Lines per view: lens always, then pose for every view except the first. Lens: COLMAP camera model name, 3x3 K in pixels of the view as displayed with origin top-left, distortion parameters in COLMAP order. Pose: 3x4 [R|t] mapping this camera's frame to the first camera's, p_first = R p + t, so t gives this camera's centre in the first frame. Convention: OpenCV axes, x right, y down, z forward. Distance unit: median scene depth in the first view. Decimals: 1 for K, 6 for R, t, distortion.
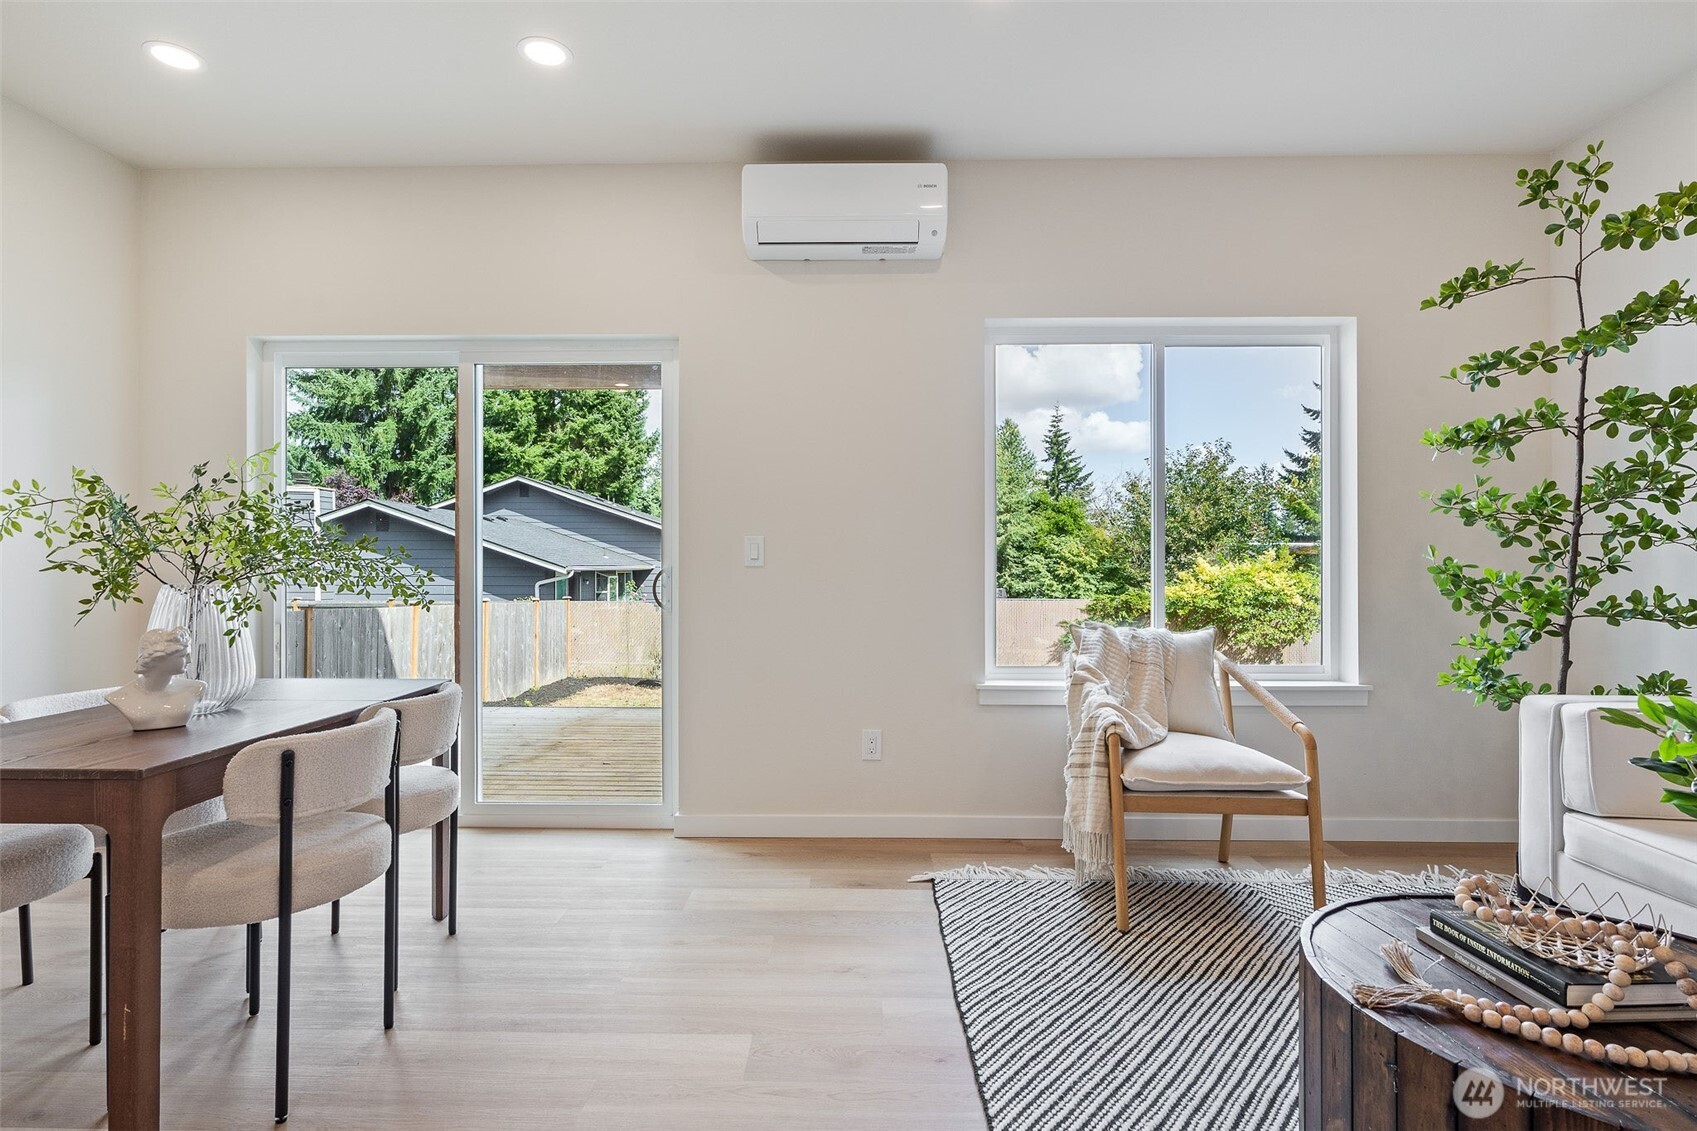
lens RADIAL K [[842.2, 0, 844.2], [0, 842.2, 552.1], [0, 0, 1]] dist [0.002046, 0.000419]
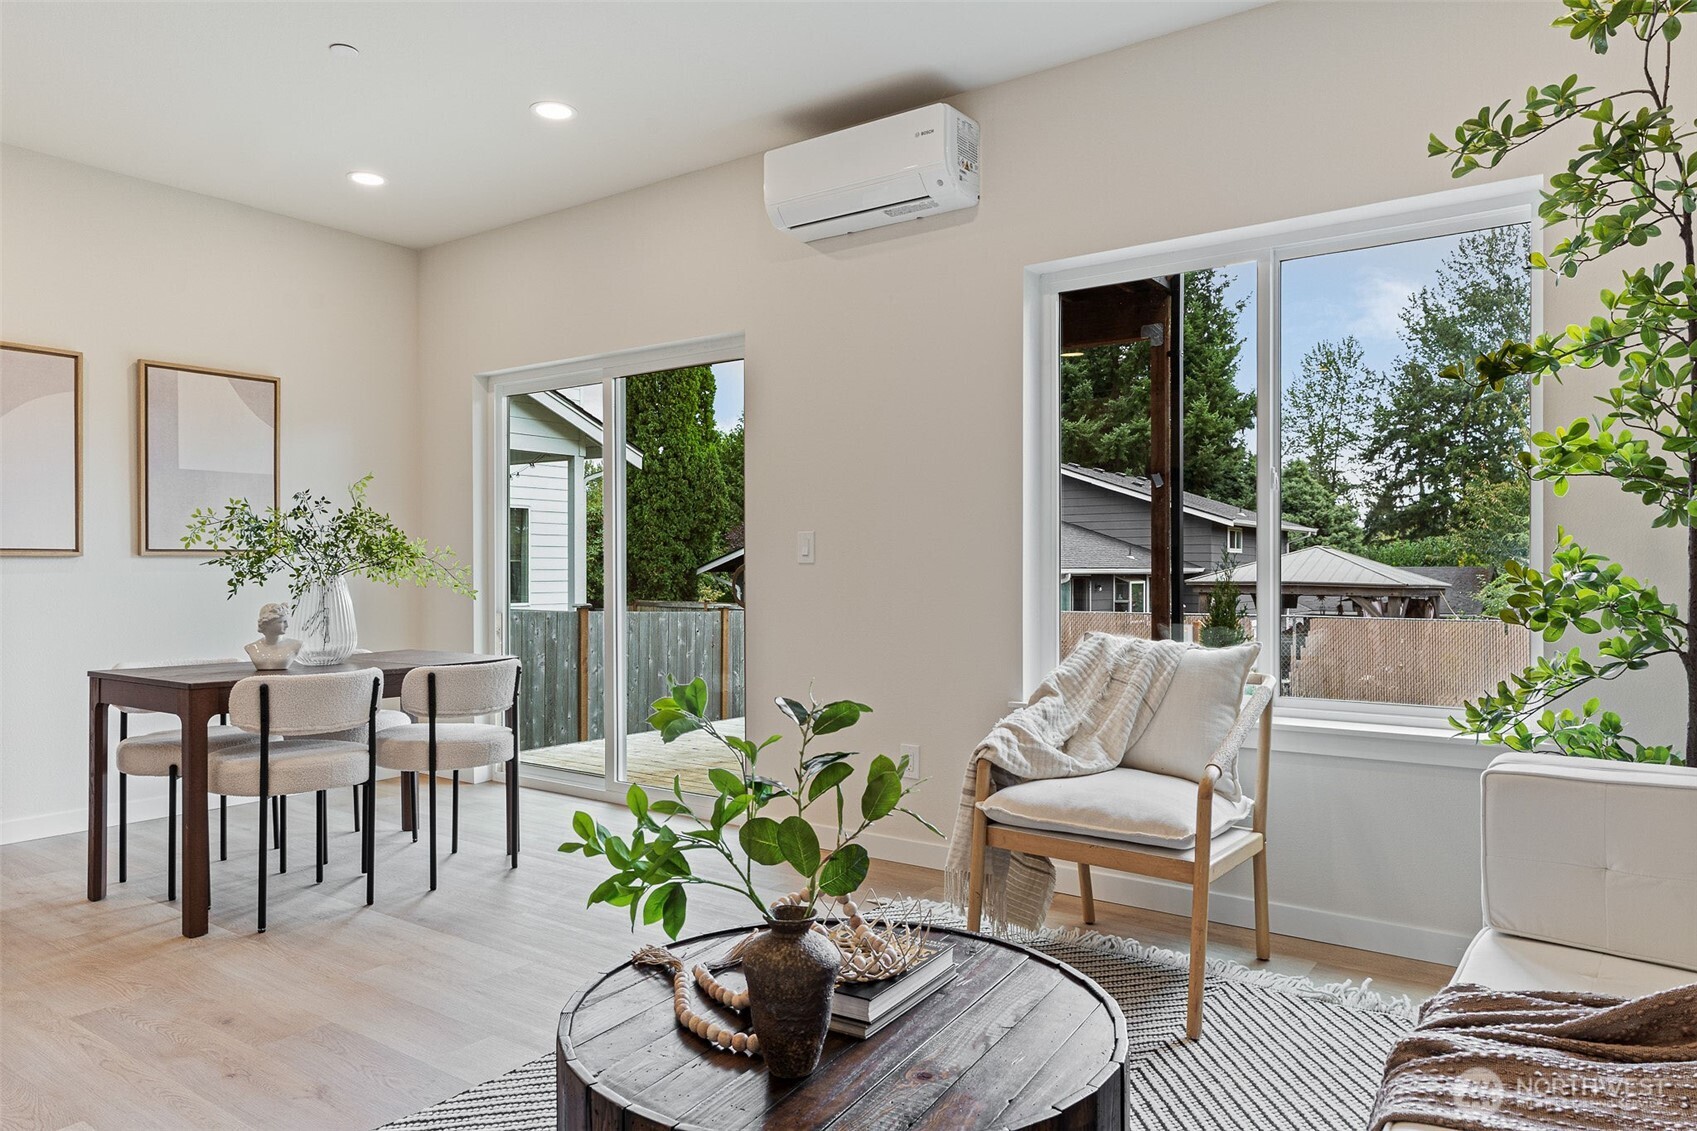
lens RADIAL K [[1103.3, 0, 837.1], [0, 1103.3, 574.7], [0, 0, 1]] dist [-0.019998, 0.002604]
pose [[0.817347, 0.004841, -0.576125, 0.800501], [0.007452, 0.999792, 0.018974, 0.006112], [0.576097, -0.019802, 0.817141, -0.002636]]
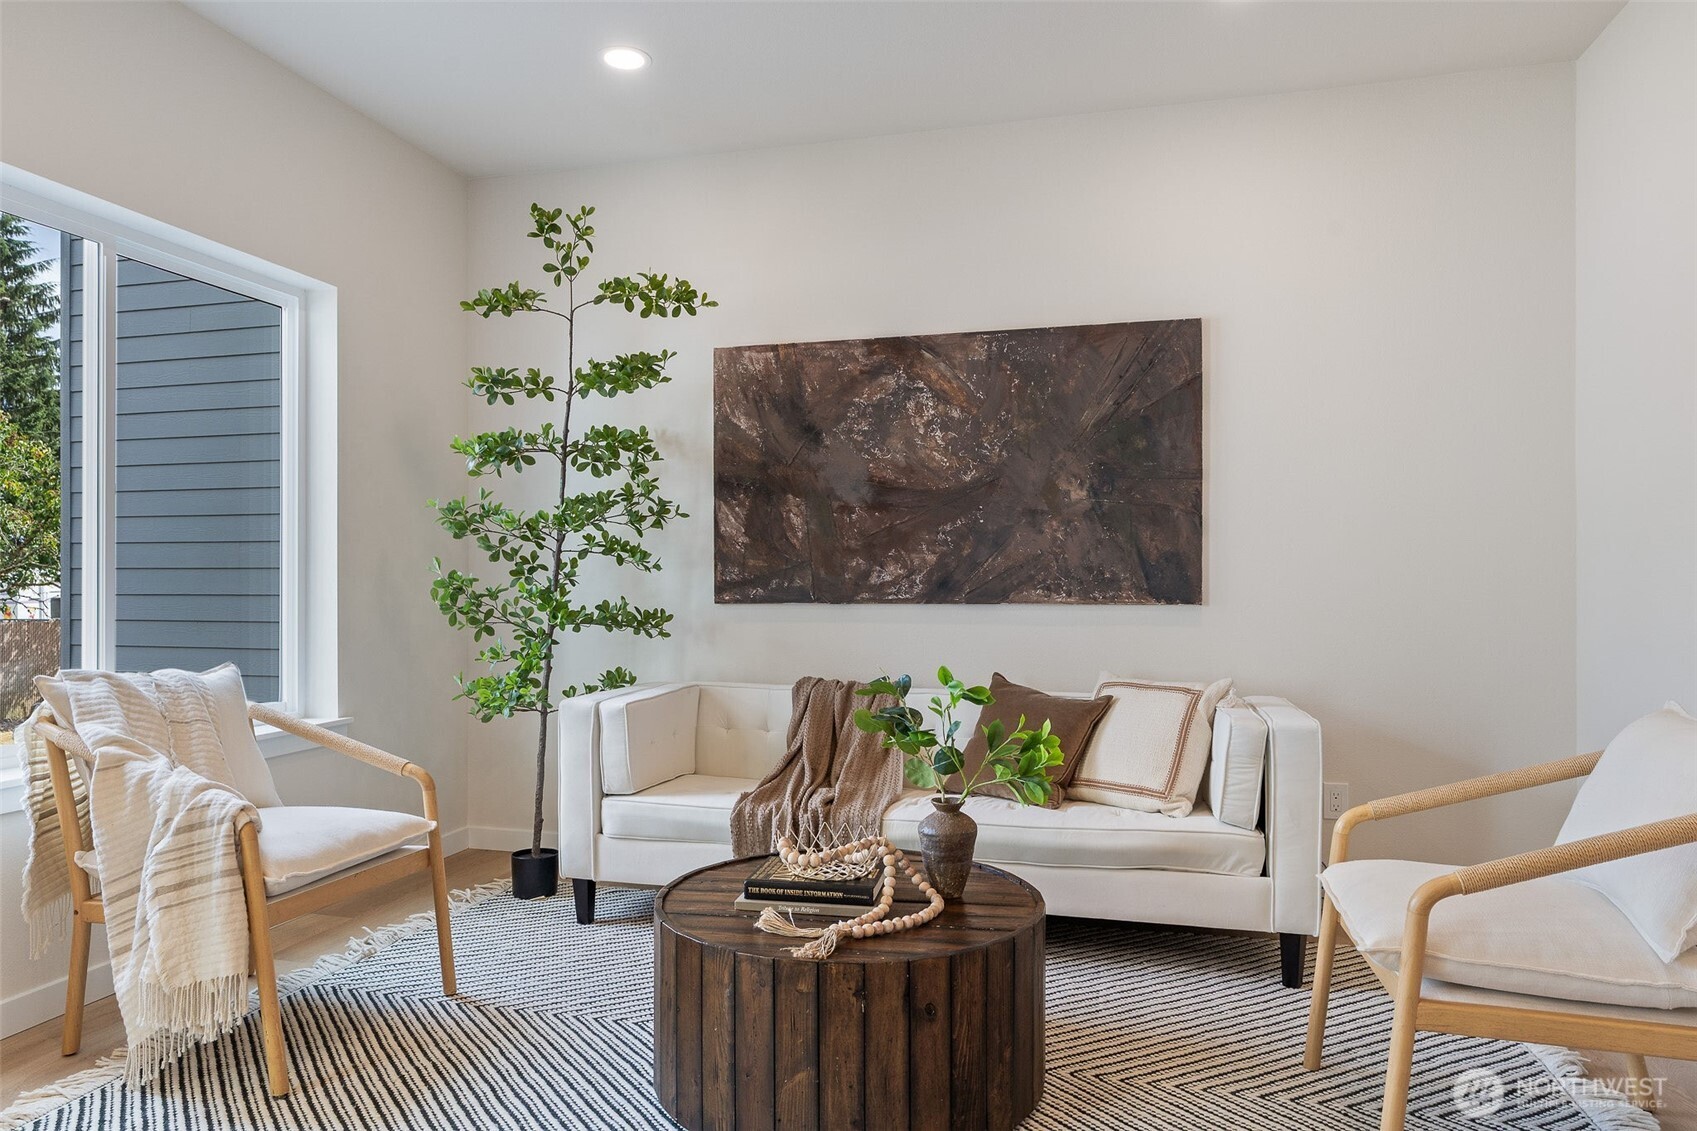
lens RADIAL K [[1056.6, 0, 848.5], [0, 1056.6, 565.5], [0, 0, 1]] dist [0.001986, 0.001172]
pose [[0.240071, 0.013566, 0.970661, -0.382166], [-0.017605, 0.999799, -0.009619, 0.004653], [-0.970596, -0.014779, 0.240261, 0.300945]]
